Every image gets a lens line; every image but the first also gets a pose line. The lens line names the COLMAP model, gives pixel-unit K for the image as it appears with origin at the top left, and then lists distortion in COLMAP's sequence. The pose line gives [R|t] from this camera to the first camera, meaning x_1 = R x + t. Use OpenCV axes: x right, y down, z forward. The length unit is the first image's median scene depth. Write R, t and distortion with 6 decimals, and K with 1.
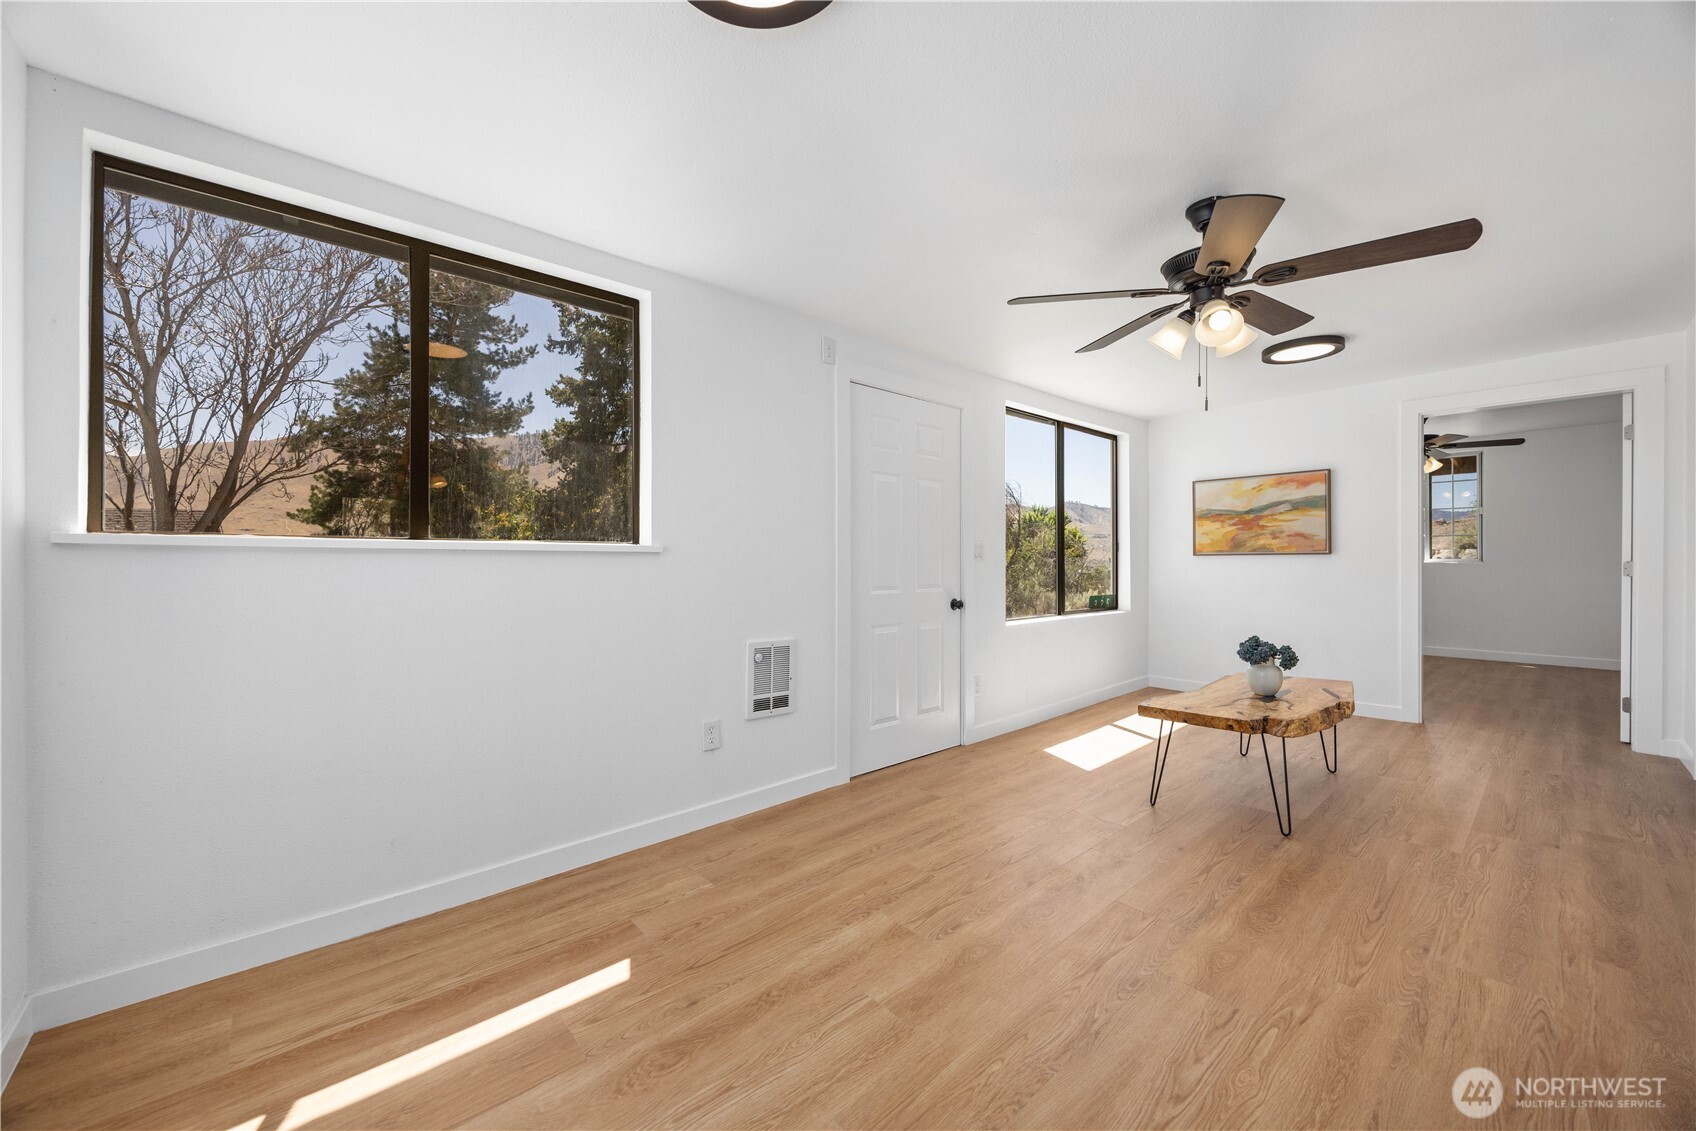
lens RADIAL K [[643.5, 0, 842.0], [0, 643.5, 557.2], [0, 0, 1]] dist [-0.001536, -0.001108]
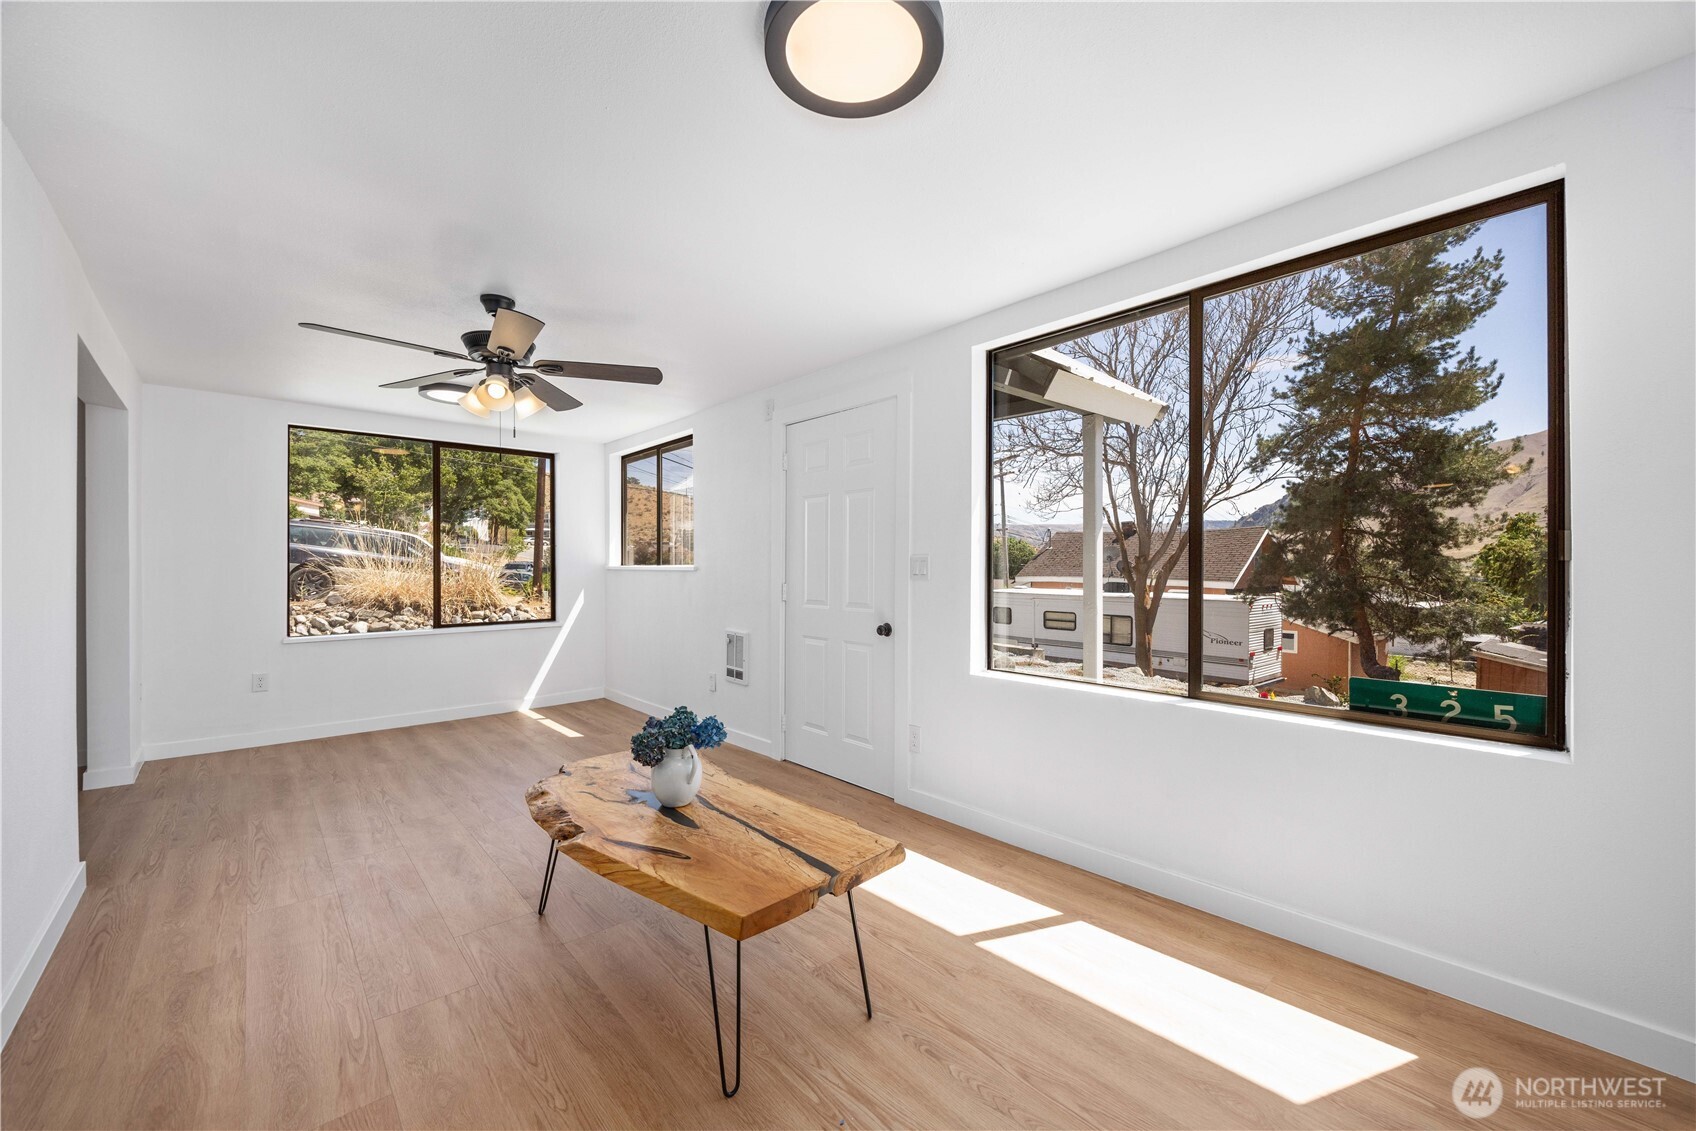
lens RADIAL K [[651.0, 0, 838.4], [0, 651.0, 563.3], [0, 0, 1]] dist [-0.000744, -0.000126]
pose [[0.008090, -0.006463, -0.999946, 1.145932], [0.004695, 0.999968, -0.006425, -0.010478], [0.999956, -0.004643, 0.008121, 1.026056]]
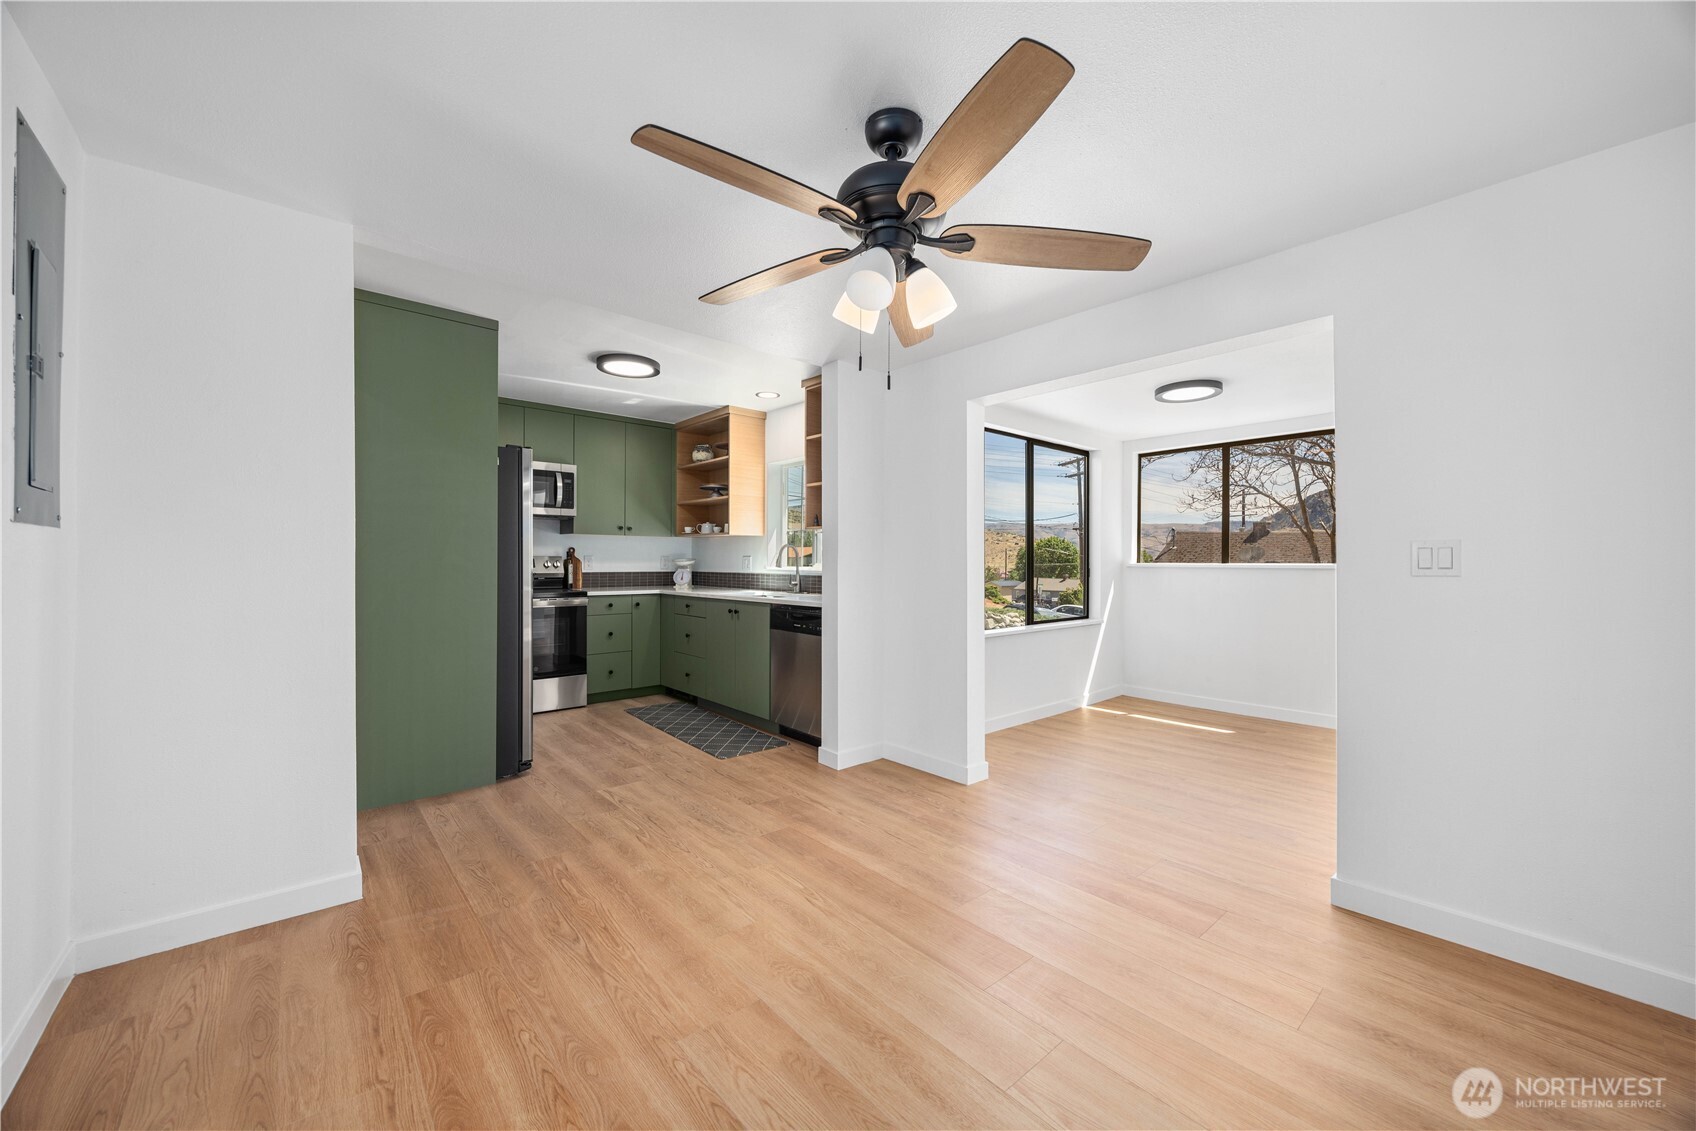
lens RADIAL K [[643.5, 0, 840.8], [0, 643.5, 567.4], [0, 0, 1]] dist [-0.001536, -0.001108]
pose [[-0.012512, 0.004330, -0.999912, 1.135057], [-0.002163, 0.999988, 0.004358, -0.014519], [0.999919, 0.002218, -0.012502, -0.281938]]
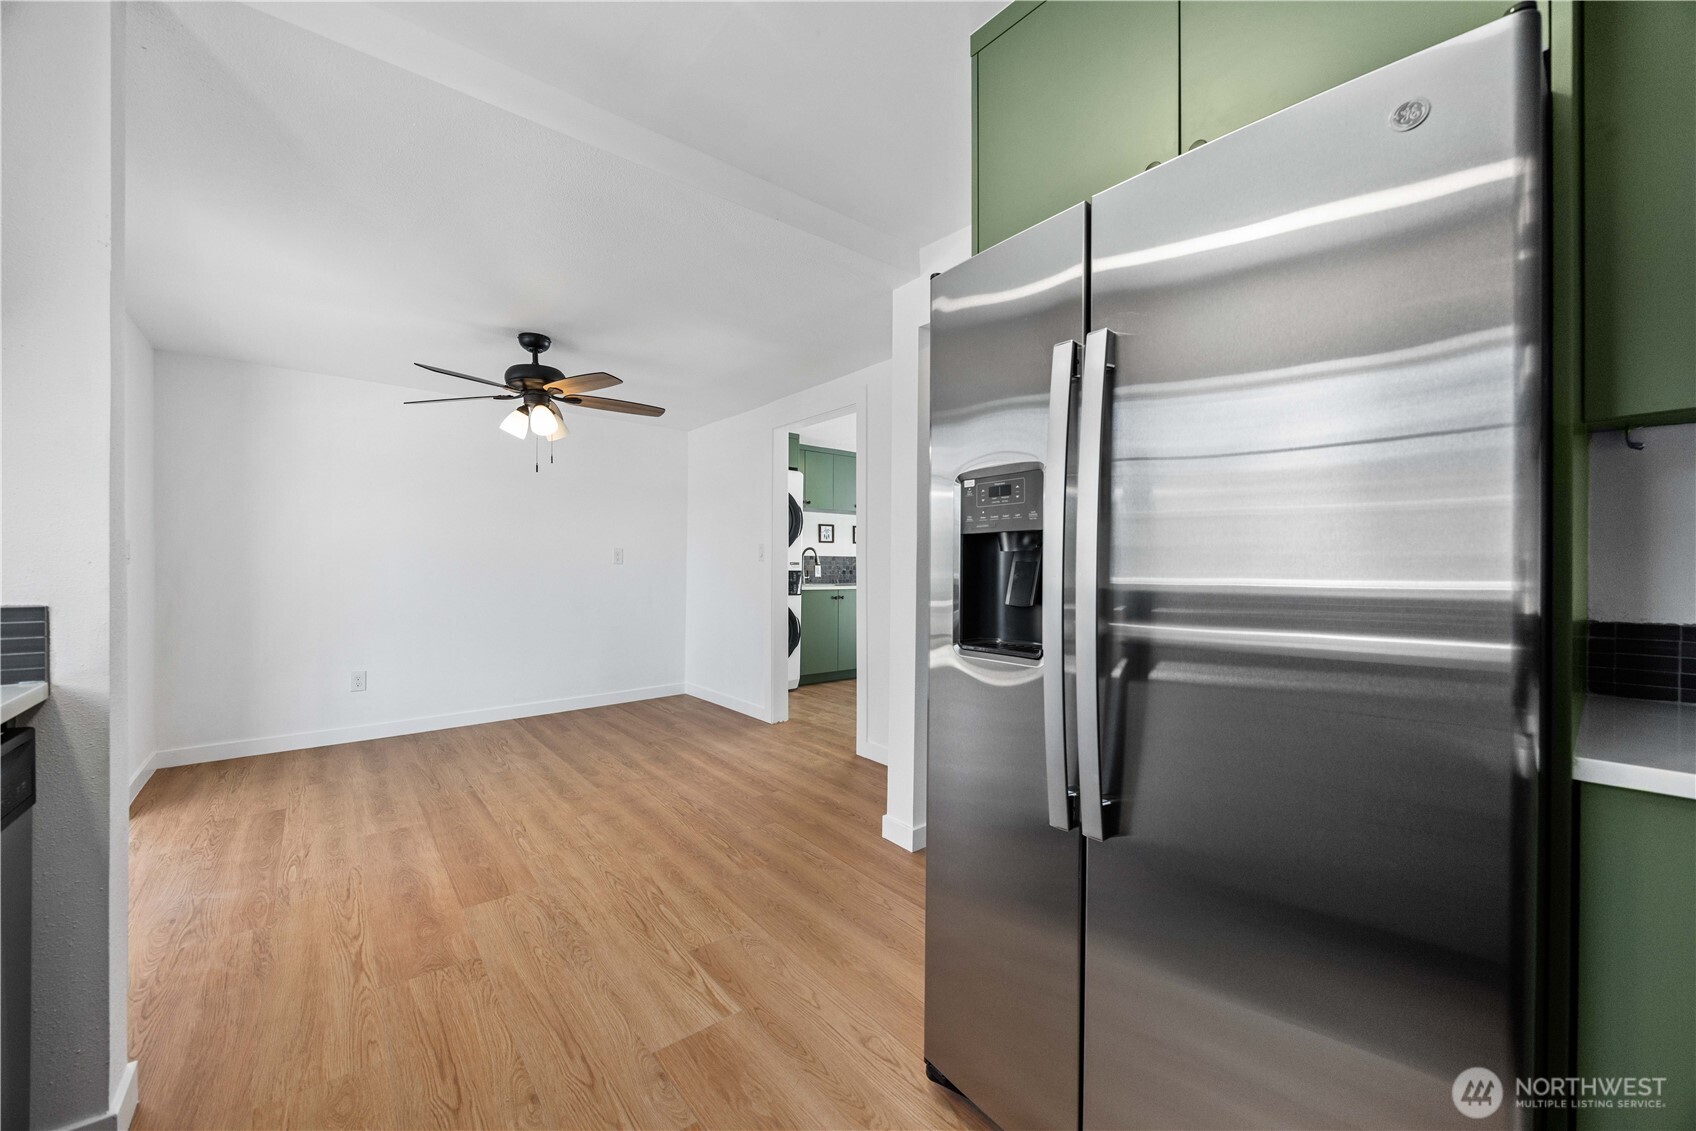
lens RADIAL K [[643.5, 0, 842.3], [0, 643.5, 568.4], [0, 0, 1]] dist [-0.001536, -0.001108]
pose [[0.039997, -0.007333, 0.999173, -0.267263], [-0.012306, 0.999894, 0.007831, -0.016119], [-0.999124, -0.012609, 0.039902, -0.737970]]
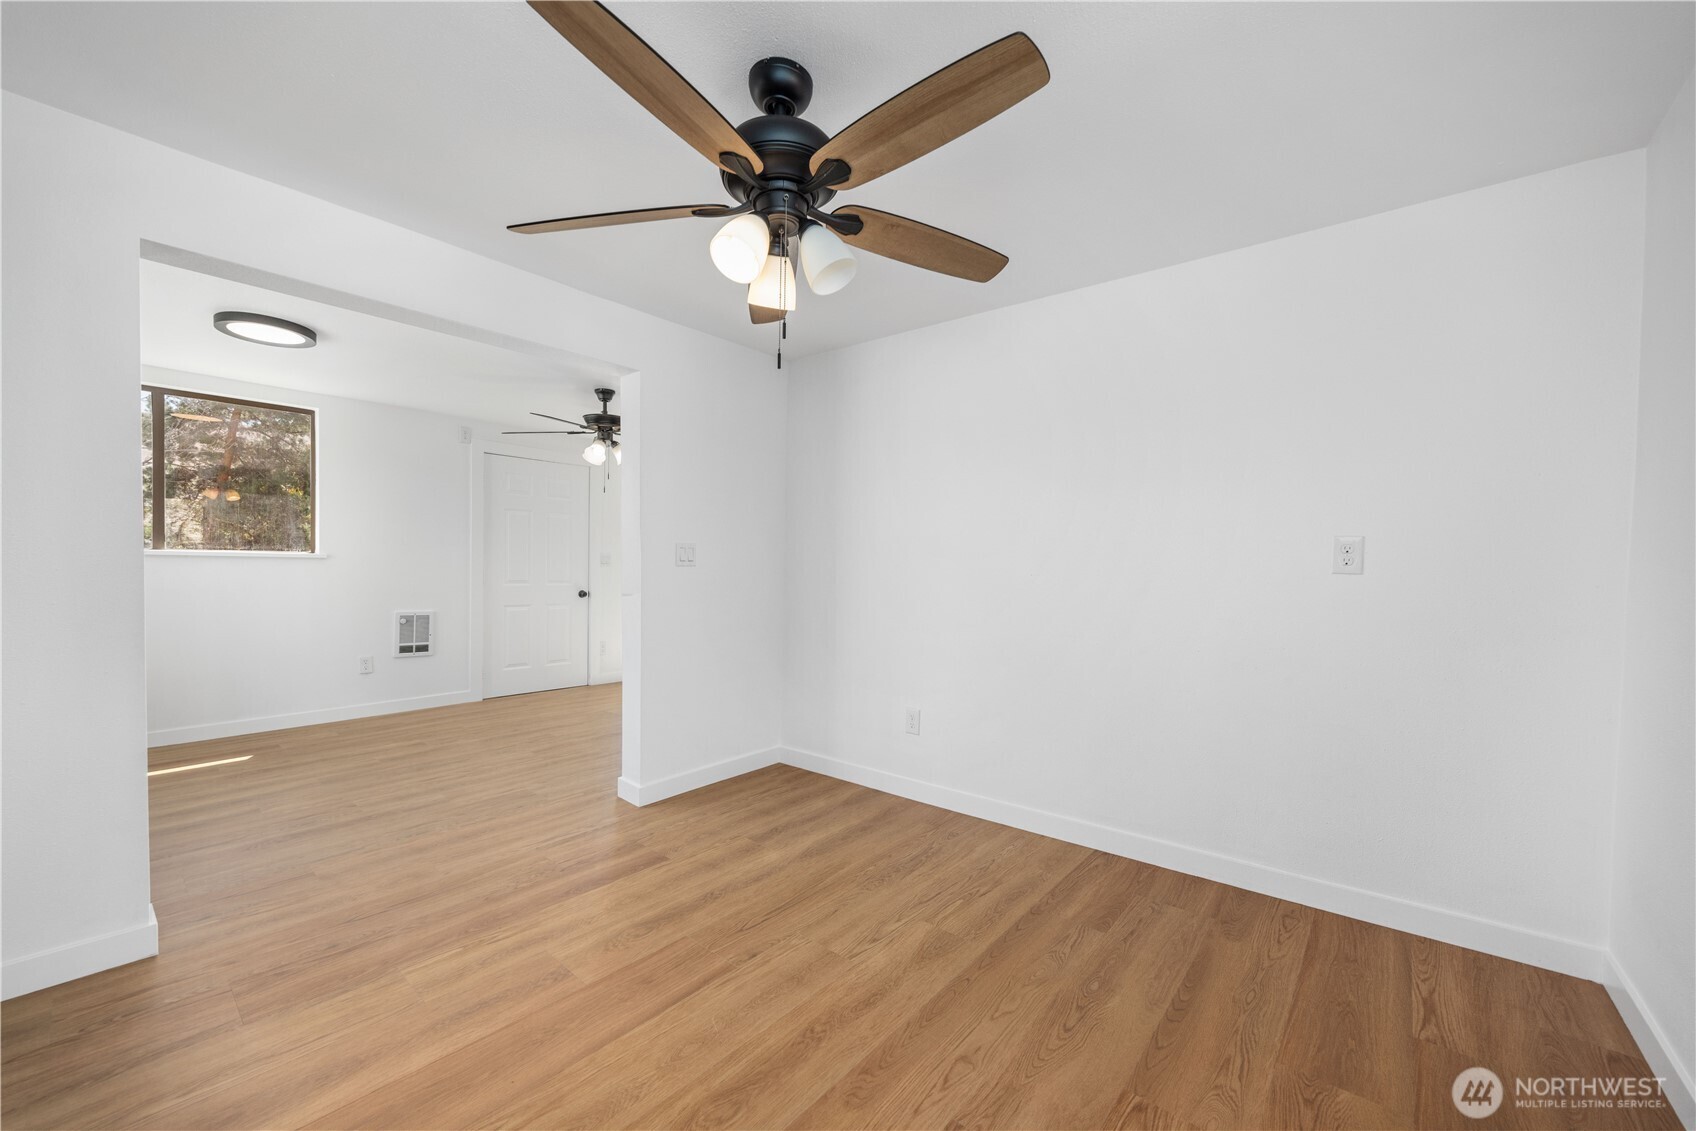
lens RADIAL K [[651.0, 0, 846.7], [0, 651.0, 580.1], [0, 0, 1]] dist [-0.000744, -0.000126]
pose [[0.989879, 0.012537, 0.141362, 0.643487], [-0.016394, 0.999523, 0.026154, -0.013060], [-0.140967, -0.028207, 0.989612, -0.703417]]
